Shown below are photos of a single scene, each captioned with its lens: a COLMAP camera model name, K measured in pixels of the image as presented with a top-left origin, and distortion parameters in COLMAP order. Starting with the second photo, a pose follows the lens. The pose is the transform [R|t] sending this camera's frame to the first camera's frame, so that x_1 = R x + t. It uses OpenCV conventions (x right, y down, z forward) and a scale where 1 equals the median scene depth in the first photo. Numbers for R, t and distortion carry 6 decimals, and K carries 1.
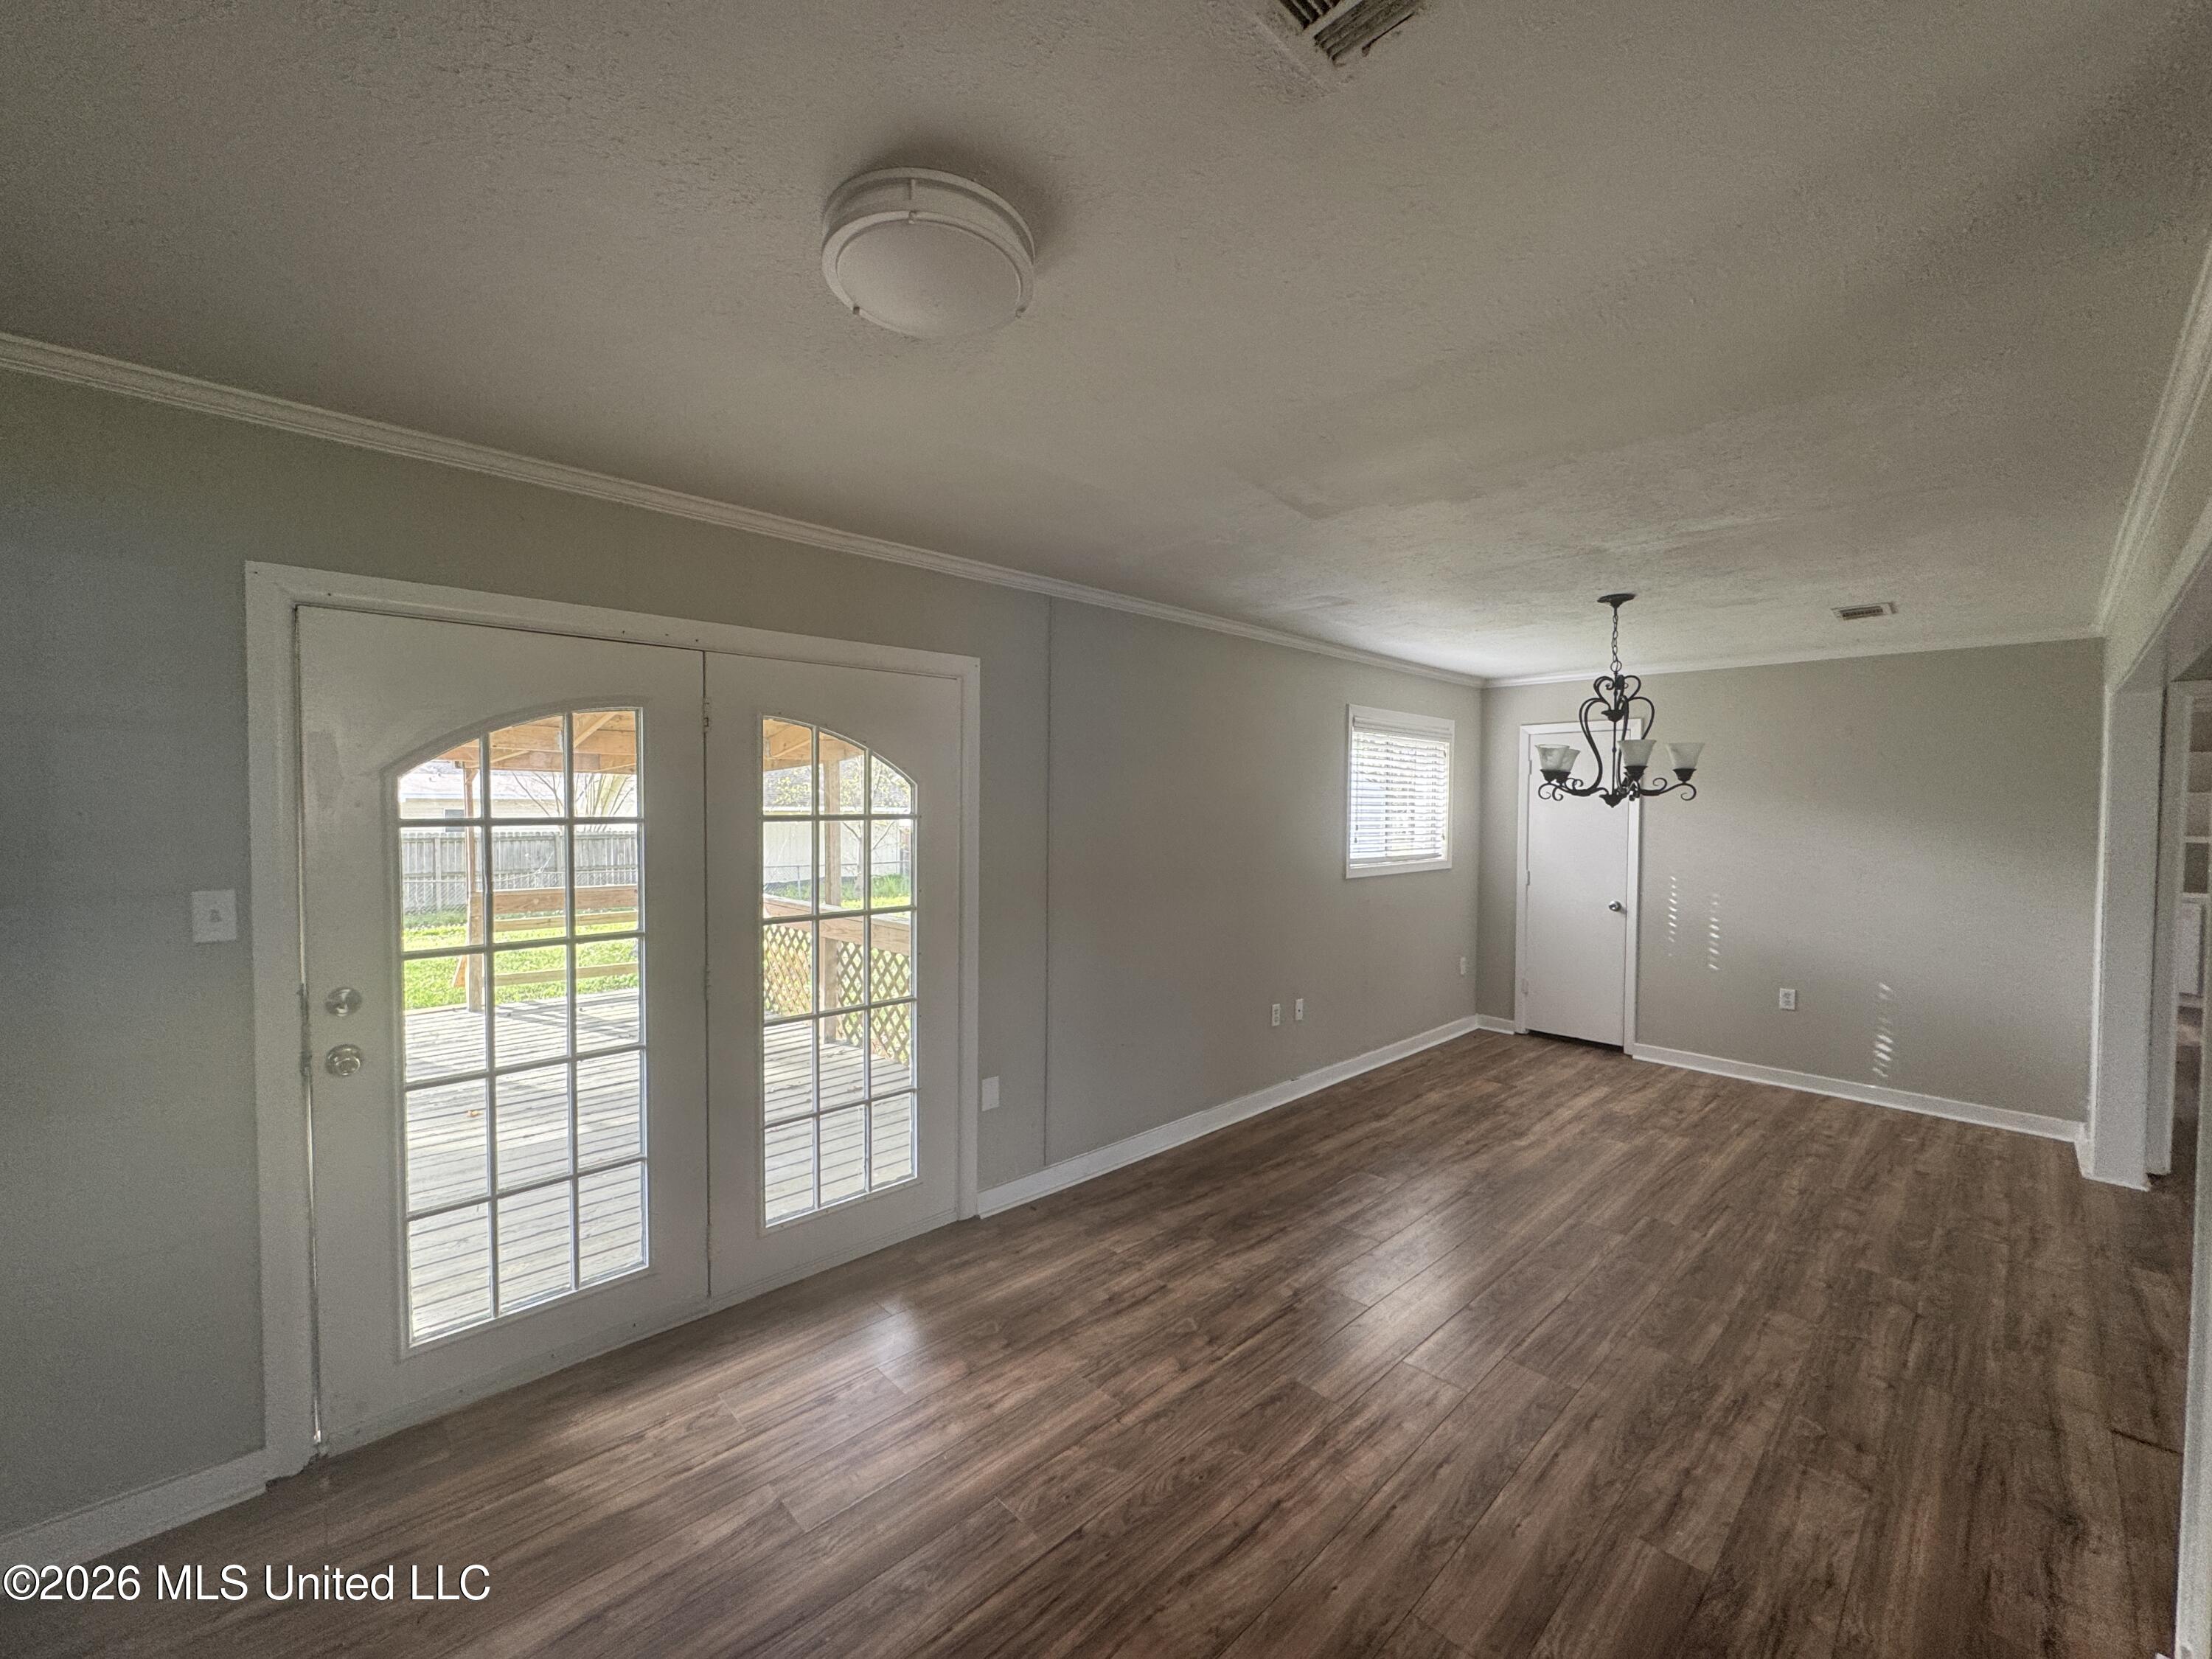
lens RADIAL K [[884.0, 0, 1108.1], [0, 884.0, 826.0], [0, 0, 1]] dist [-0.004656, 0.000281]
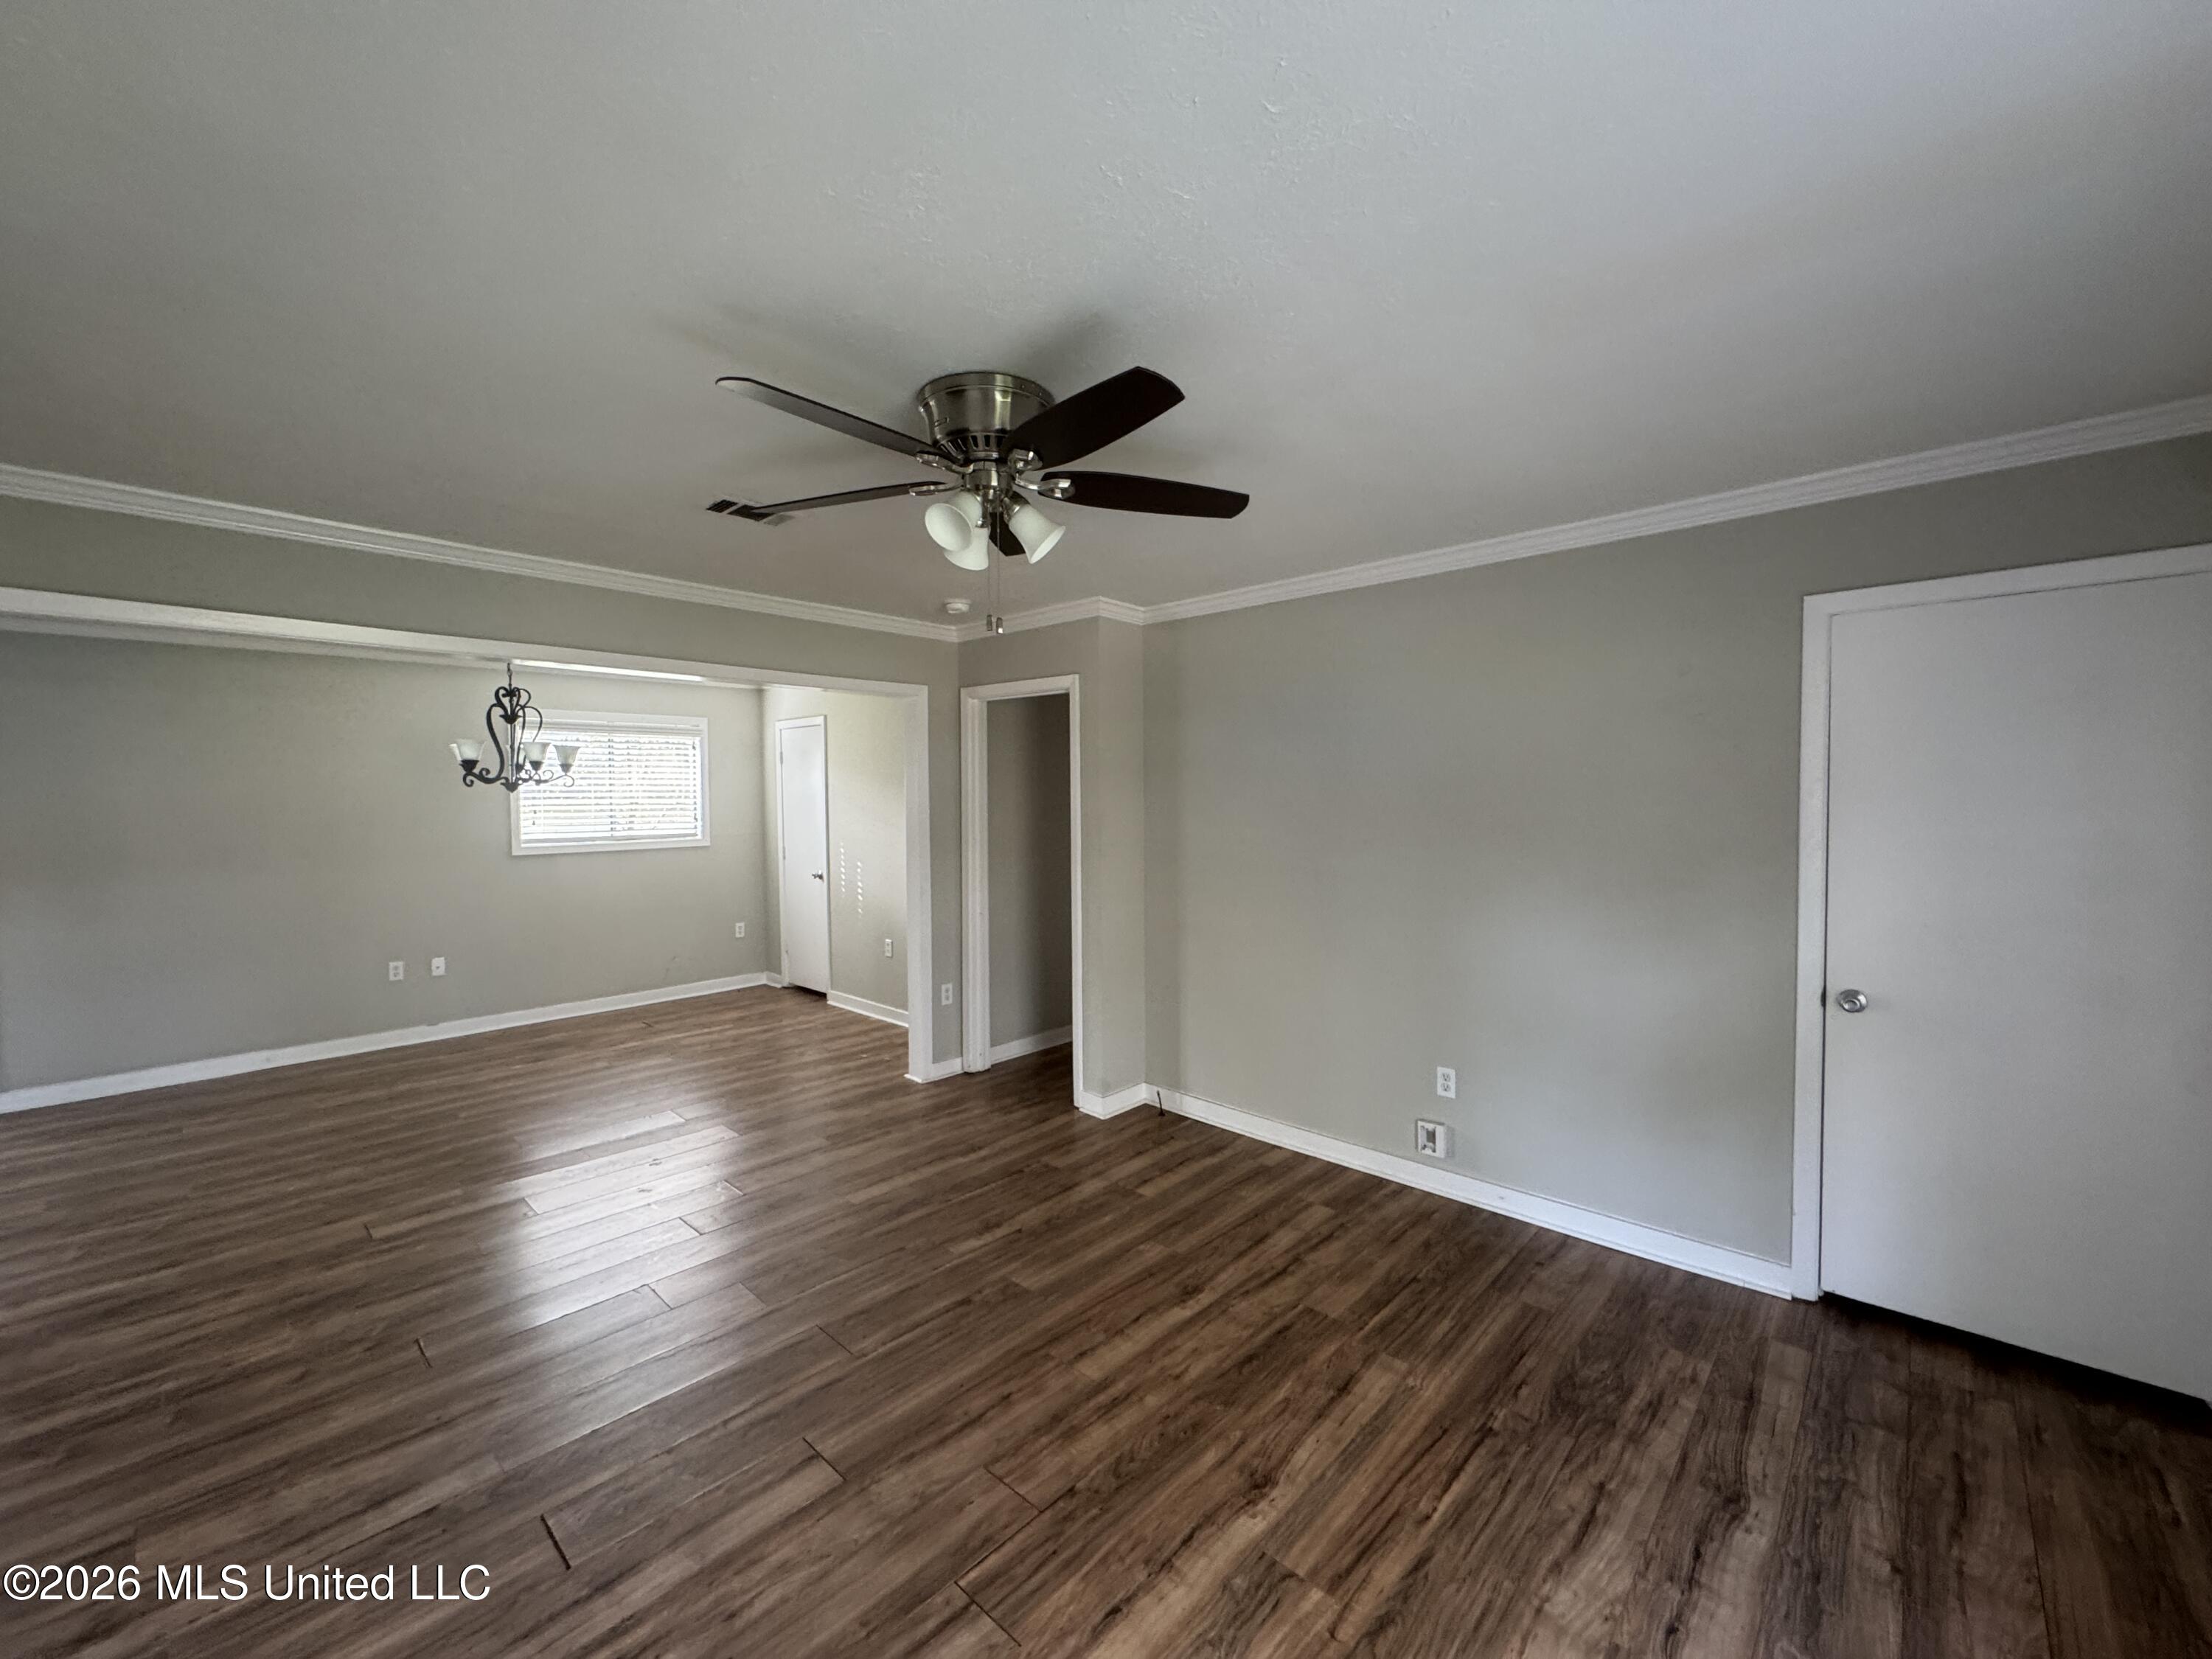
lens RADIAL K [[884.0, 0, 1104.7], [0, 884.0, 825.0], [0, 0, 1]] dist [-0.004656, 0.000281]
pose [[0.997923, -0.018662, 0.061657, 1.594120], [0.017973, 0.999770, 0.011712, 0.030049], [-0.061861, -0.010579, 0.998029, -0.357883]]
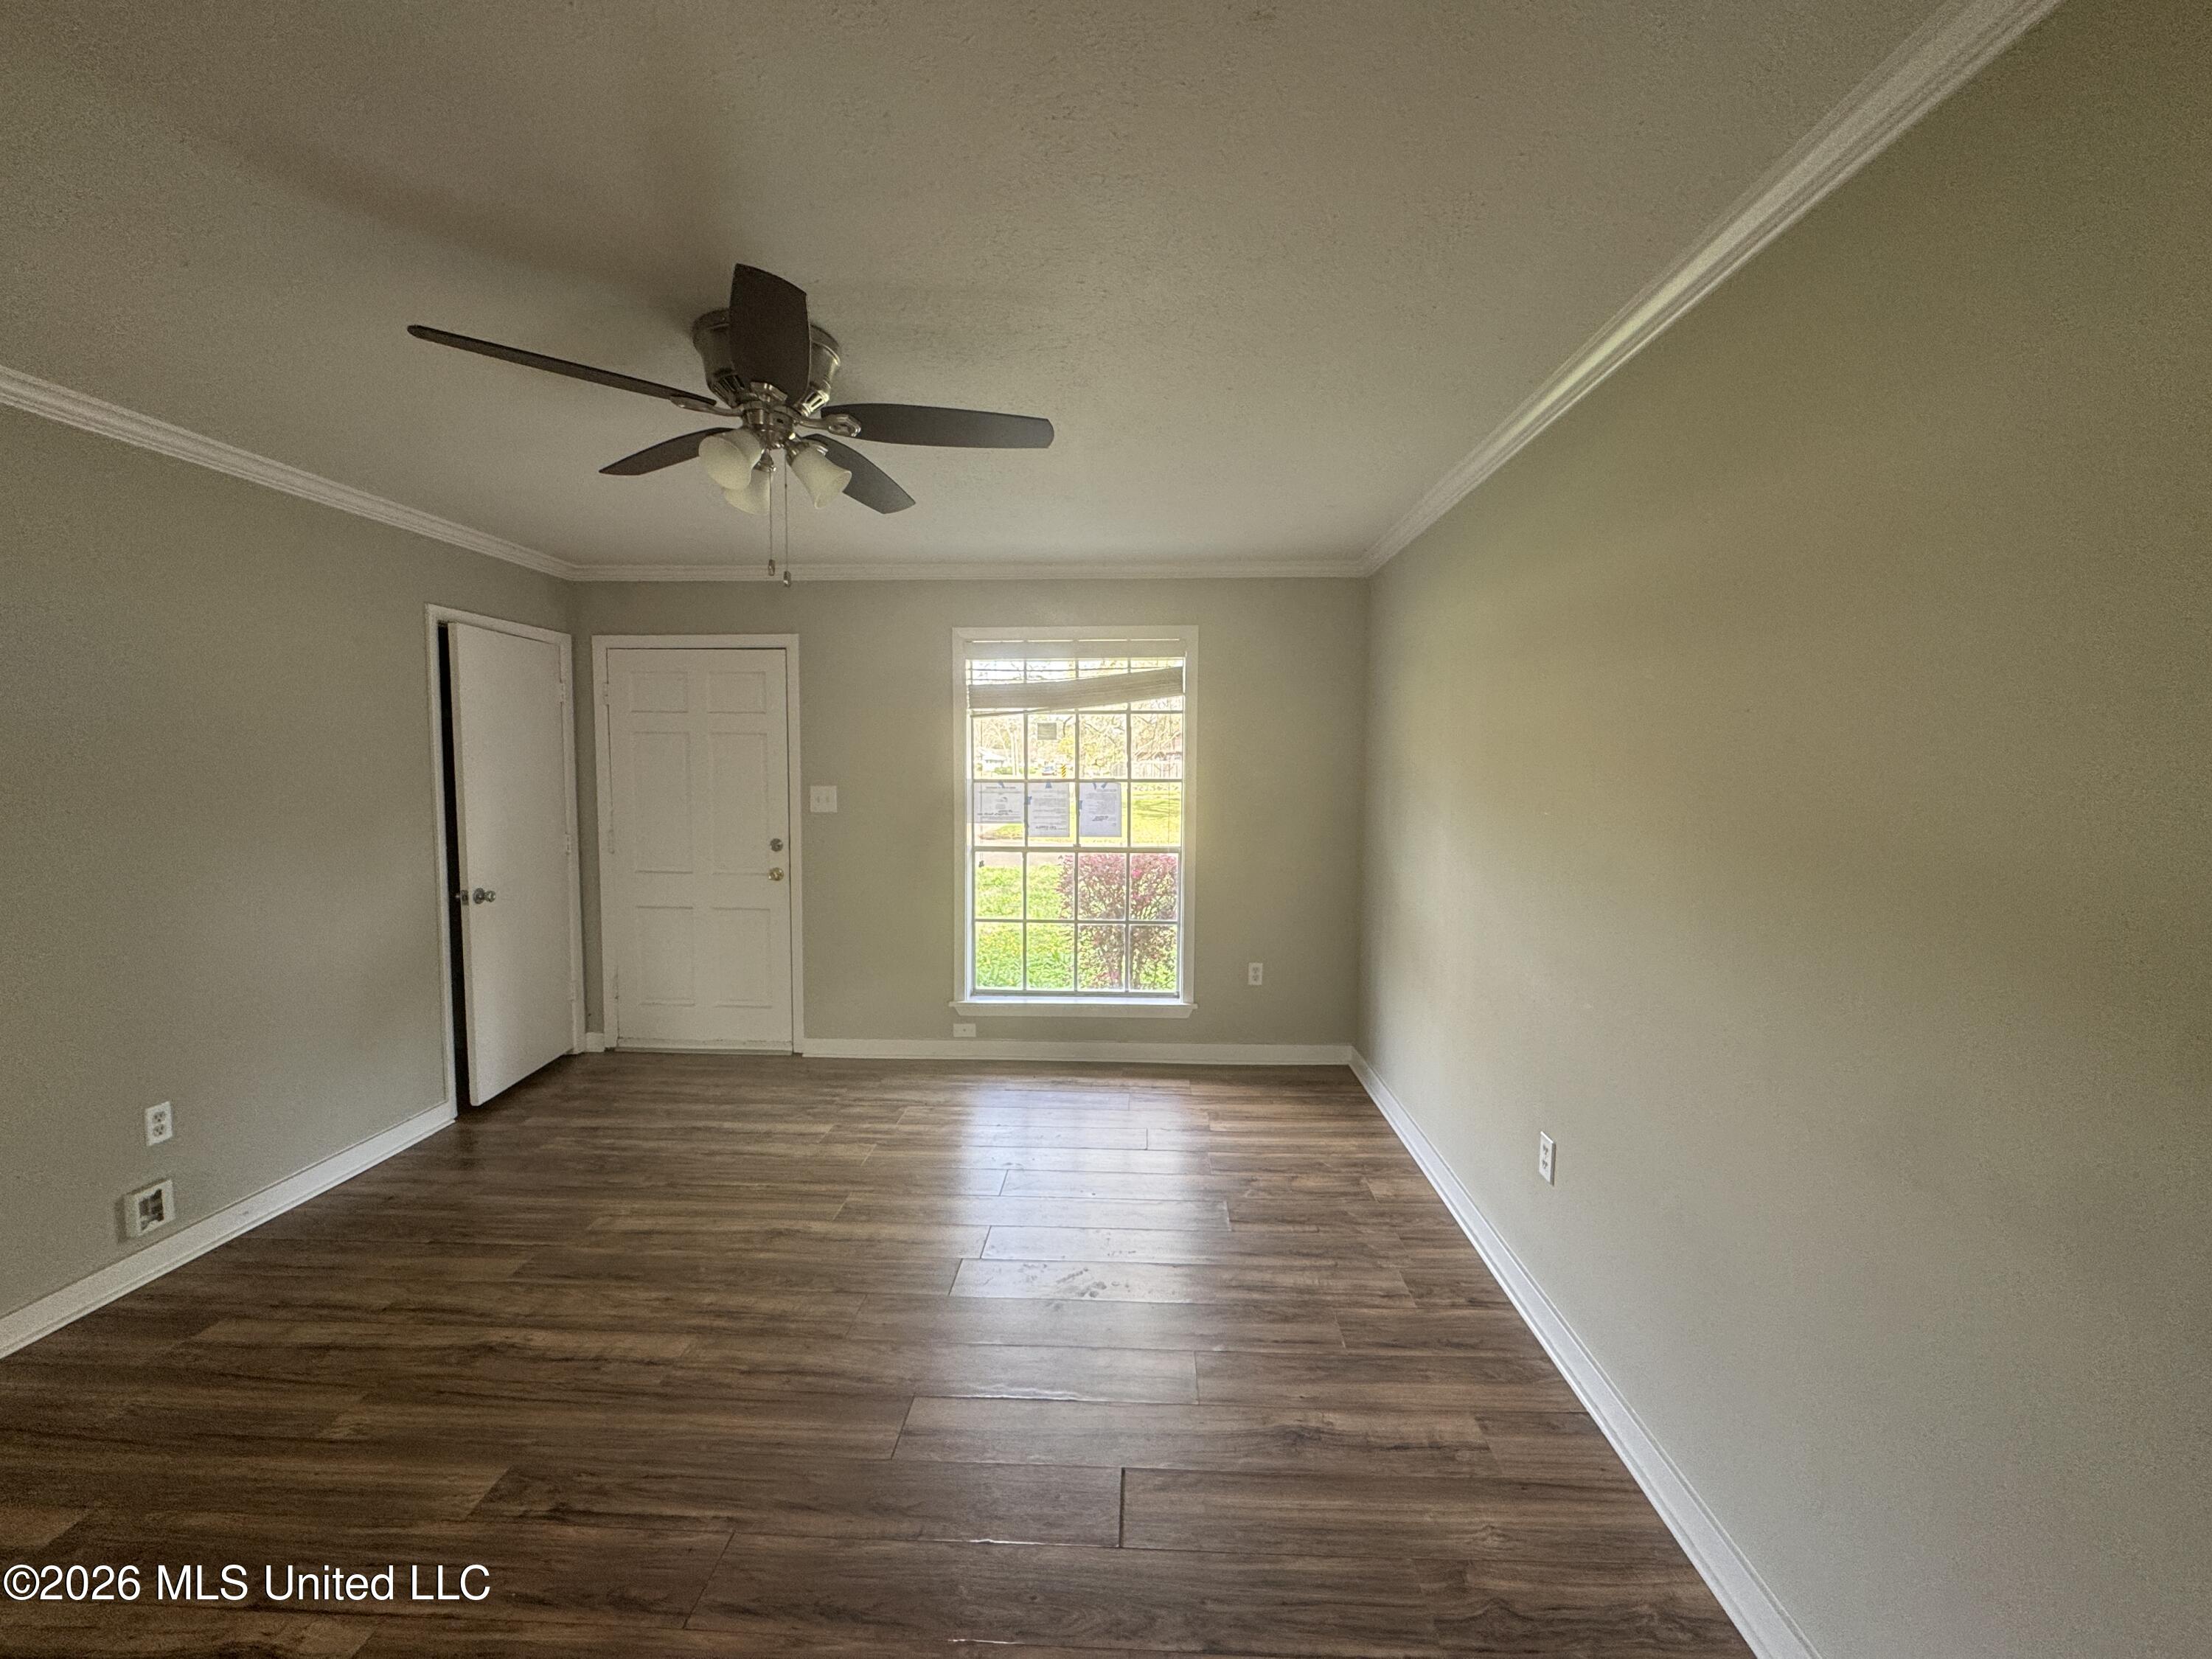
lens RADIAL K [[884.0, 0, 1106.4], [0, 884.0, 830.4], [0, 0, 1]] dist [-0.004656, 0.000281]
pose [[-0.695562, -0.066911, 0.715344, 0.894880], [0.002402, 0.995432, 0.095445, 0.017714], [-0.718462, 0.068107, -0.692223, 0.602838]]
